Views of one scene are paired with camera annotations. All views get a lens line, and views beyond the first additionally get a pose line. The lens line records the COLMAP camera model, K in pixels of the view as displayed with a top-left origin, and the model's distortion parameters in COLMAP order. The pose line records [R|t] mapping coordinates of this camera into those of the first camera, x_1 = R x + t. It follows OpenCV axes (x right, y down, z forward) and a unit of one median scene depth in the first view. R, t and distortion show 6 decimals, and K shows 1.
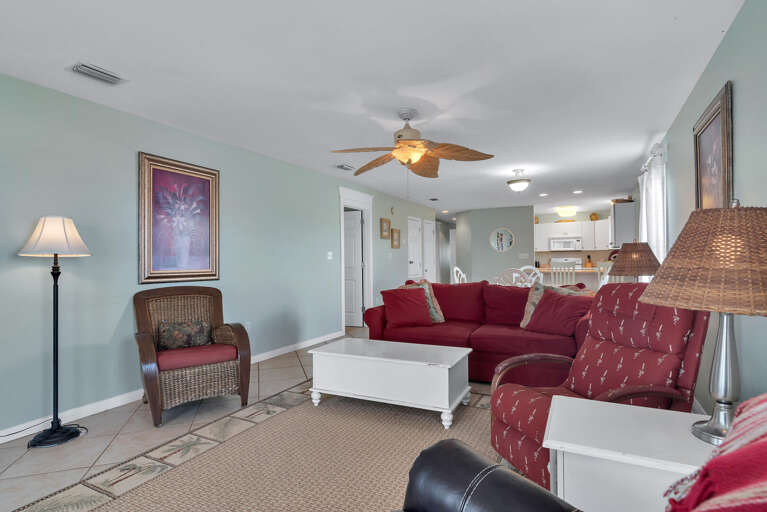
lens RADIAL K [[401.1, 0, 381.3], [0, 401.1, 255.2], [0, 0, 1]] dist [-0.000253, -0.000085]
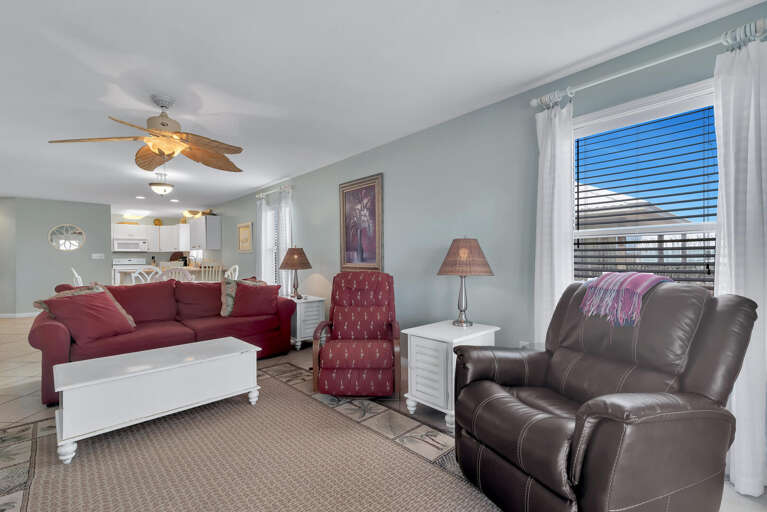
lens RADIAL K [[342.3, 0, 380.3], [0, 342.3, 259.0], [0, 0, 1]] dist [0.011754, 0.000277]
pose [[0.358689, 0.000648, 0.933457, -0.410012], [-0.006076, 0.999980, 0.001641, 0.006564], [-0.933437, -0.006261, 0.358686, 0.198850]]
